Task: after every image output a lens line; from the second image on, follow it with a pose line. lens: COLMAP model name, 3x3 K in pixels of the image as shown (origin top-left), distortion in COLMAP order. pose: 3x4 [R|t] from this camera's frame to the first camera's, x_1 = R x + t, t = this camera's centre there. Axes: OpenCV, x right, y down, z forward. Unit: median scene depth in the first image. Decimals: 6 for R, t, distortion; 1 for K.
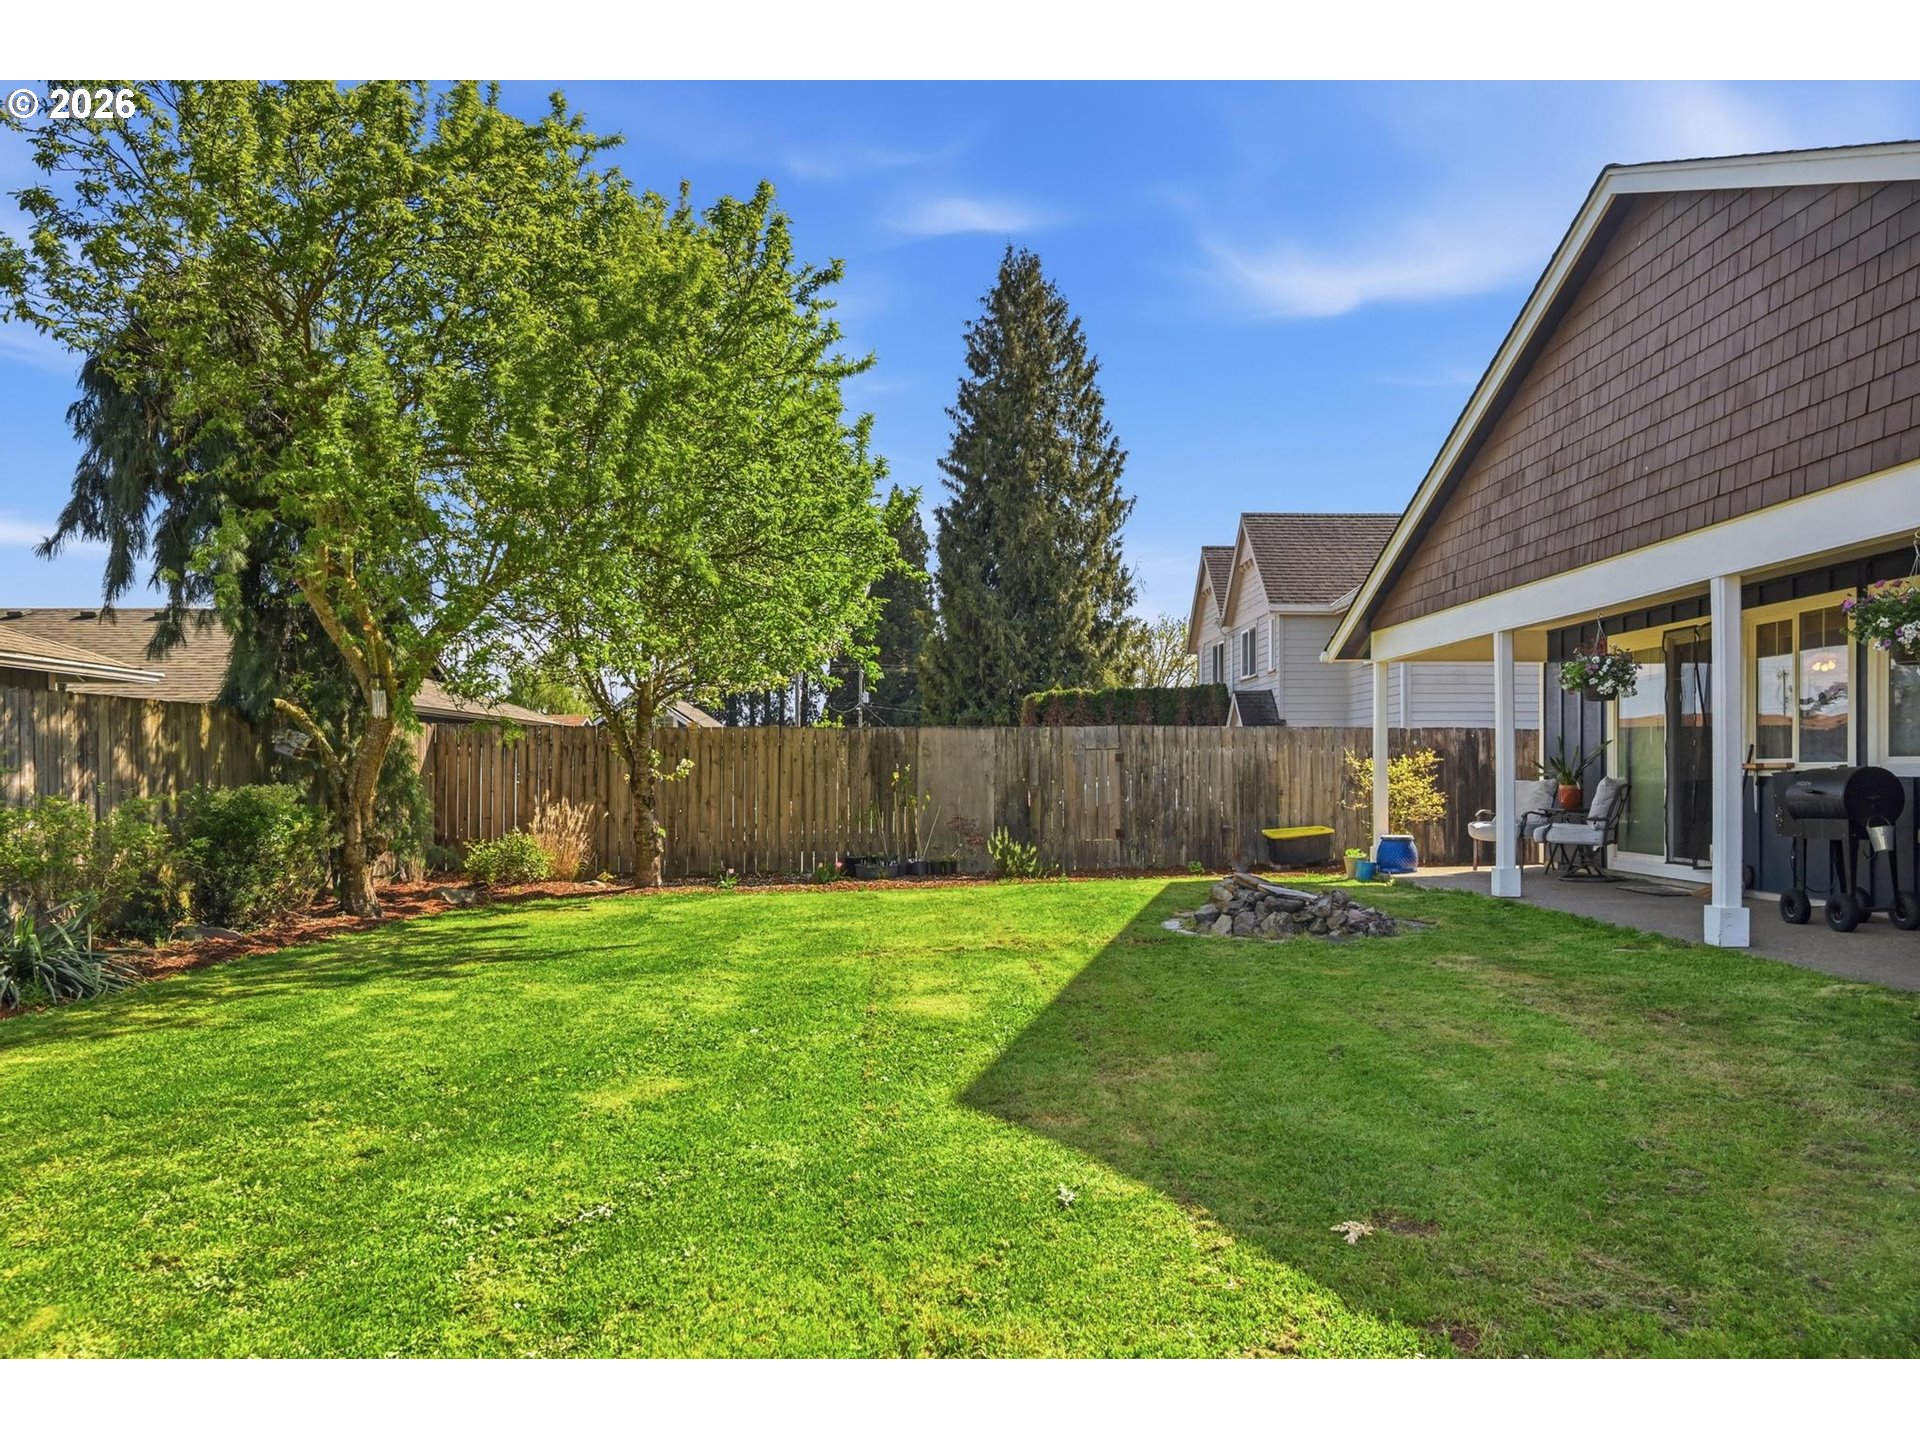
lens RADIAL K [[1309.5, 0, 944.0], [0, 1309.5, 782.2], [0, 0, 1]] dist [-0.007281, 0.000001]
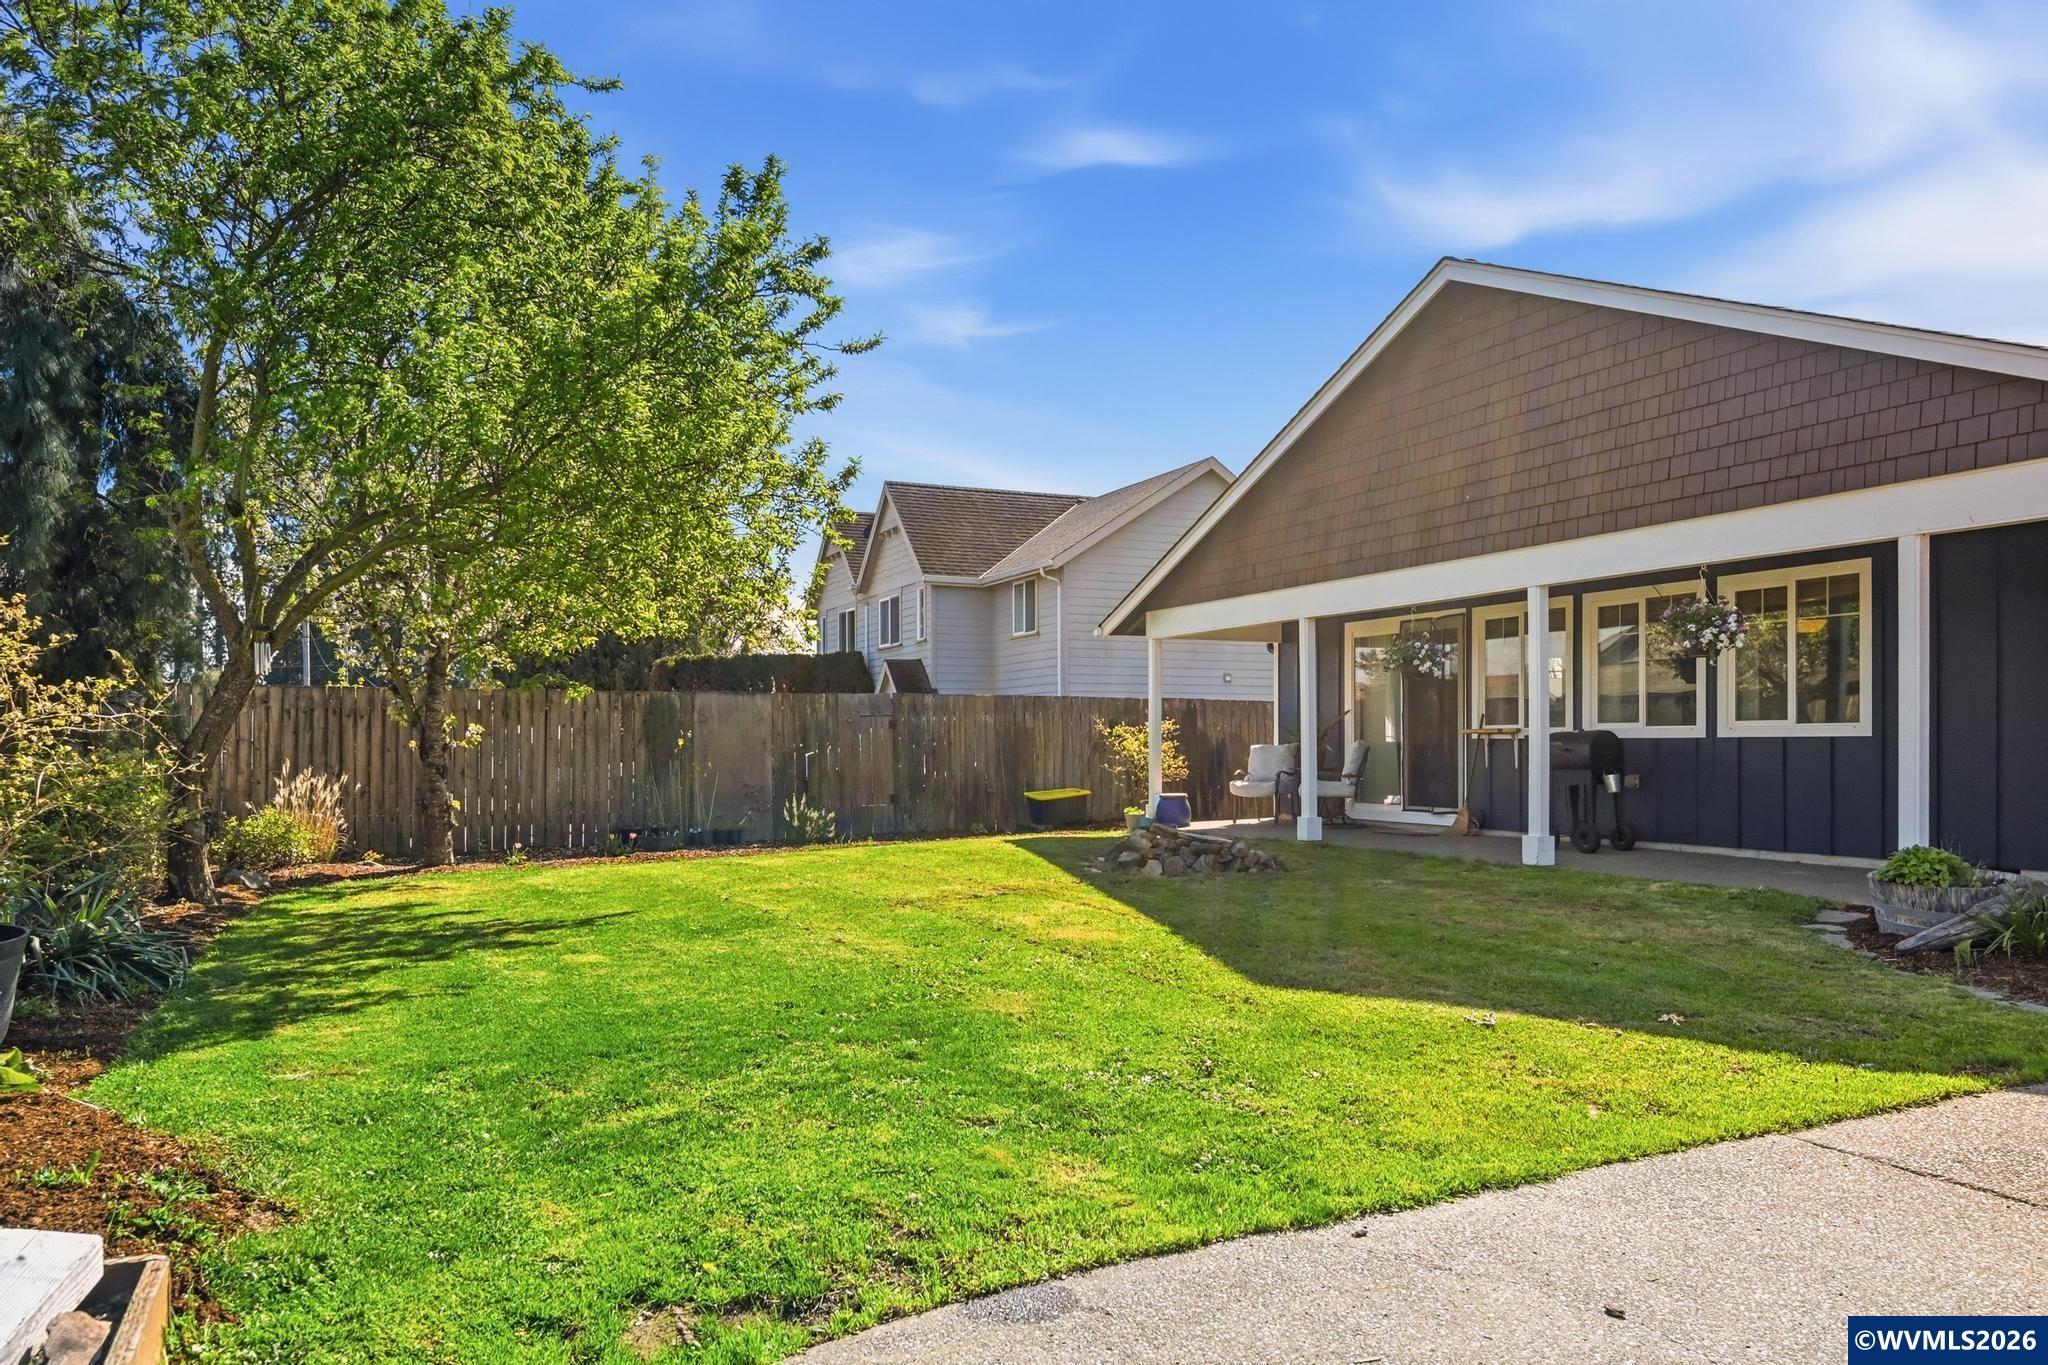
lens RADIAL K [[1409.3, 0, 1018.1], [0, 1409.3, 764.4], [0, 0, 1]] dist [-0.006483, 0.002659]
pose [[0.915495, -0.008033, 0.402250, -0.251901], [0.005287, 0.999955, 0.007936, 0.004922], [-0.402295, -0.005139, 0.915496, -0.052223]]
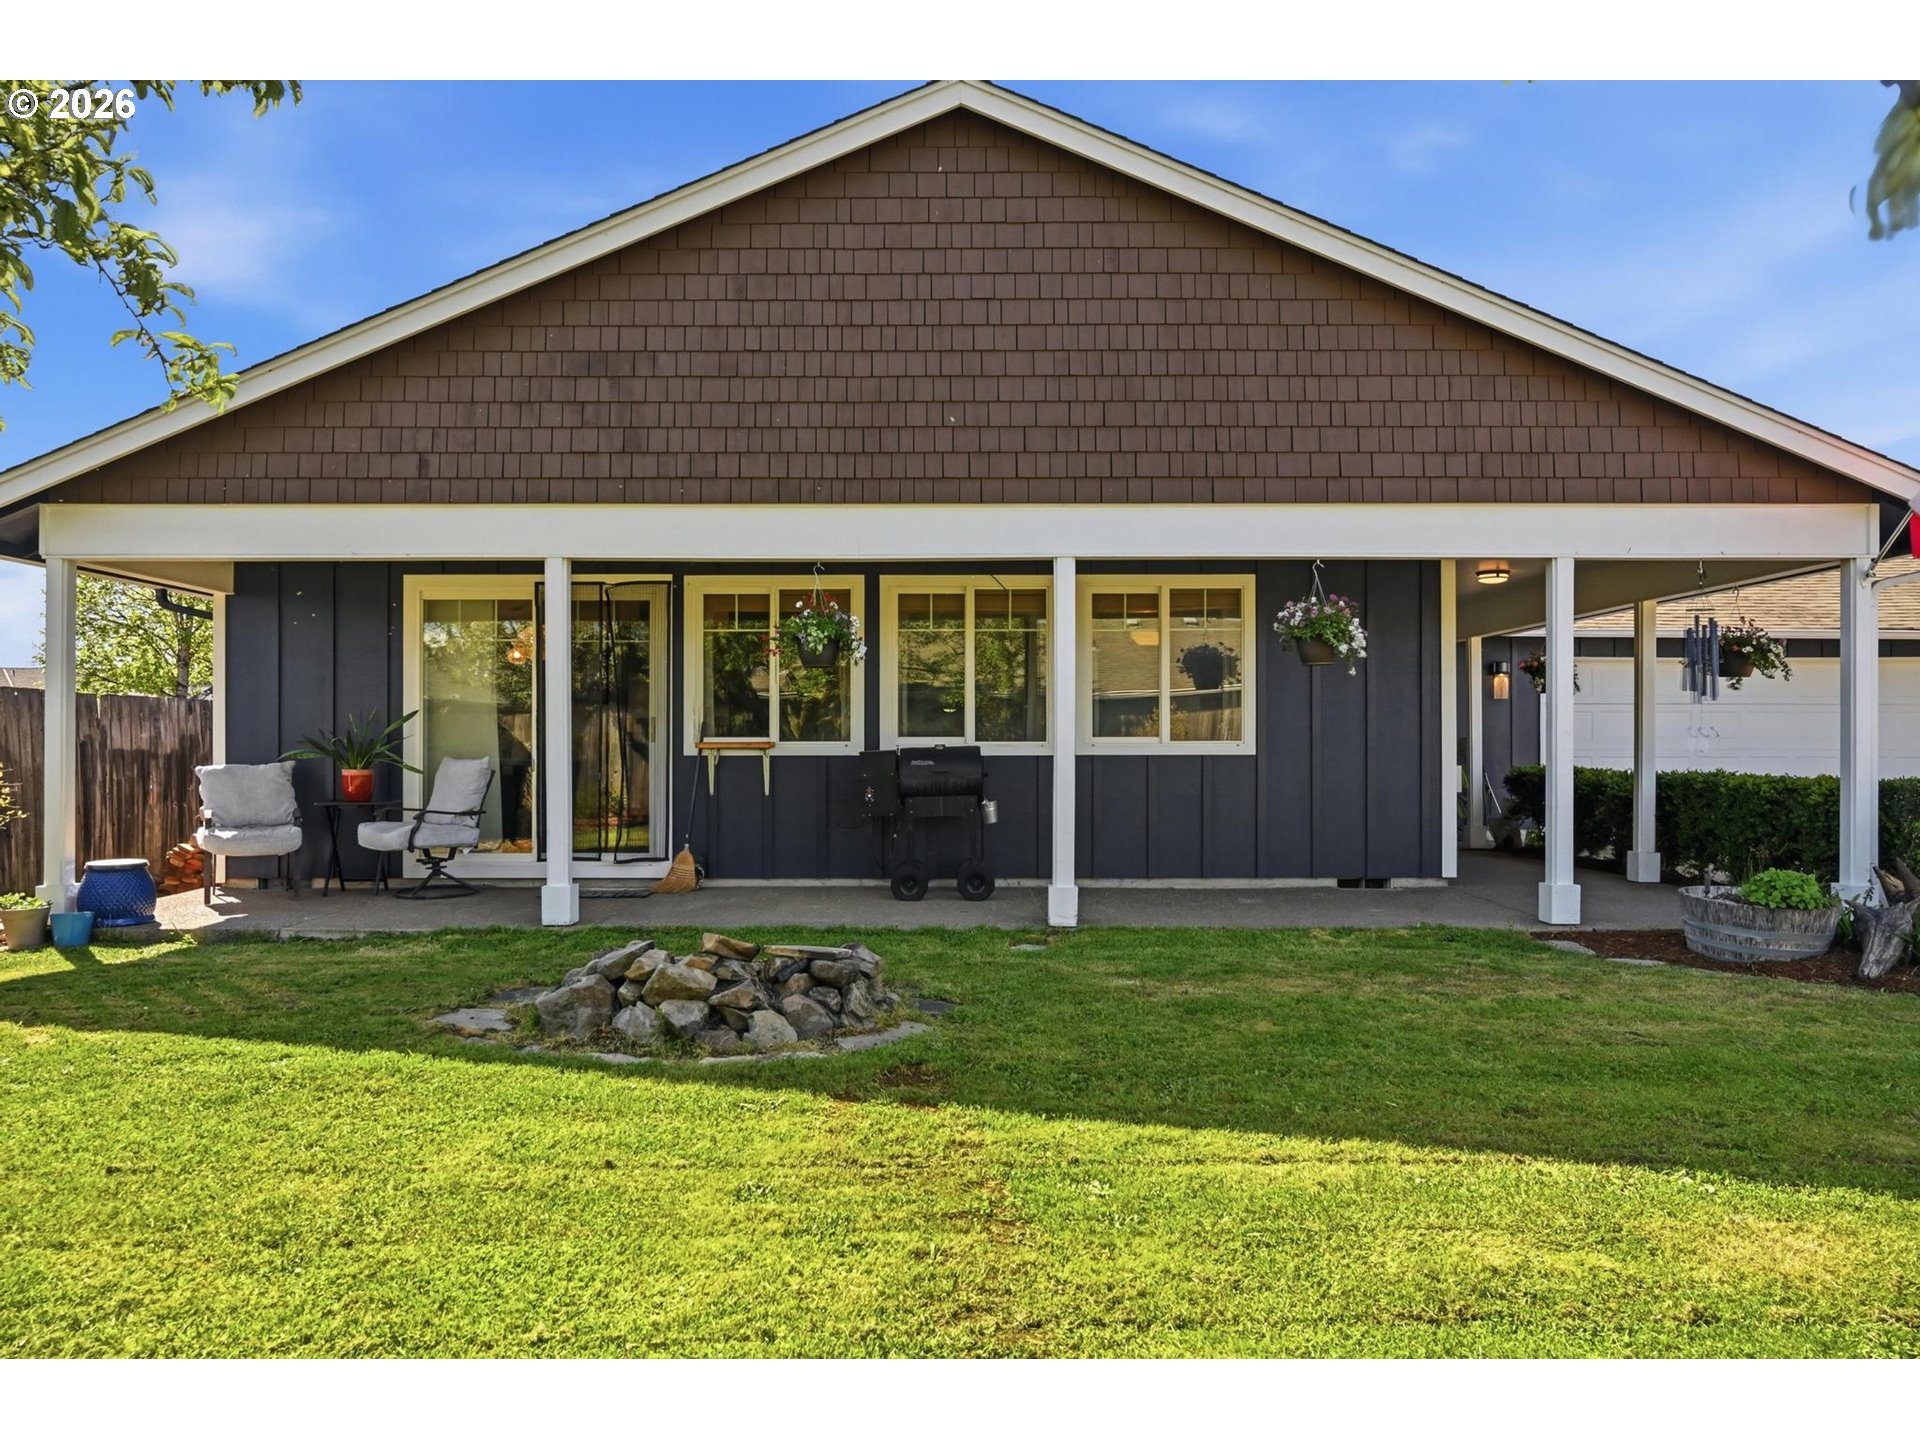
lens RADIAL K [[1309.5, 0, 957.4], [0, 1309.5, 760.6], [0, 0, 1]] dist [-0.007281, 0.000001]
pose [[0.011699, -0.006696, 0.999909, -0.226654], [0.008408, 0.999943, 0.006598, -0.004415], [-0.999896, 0.008330, 0.011754, 0.587992]]
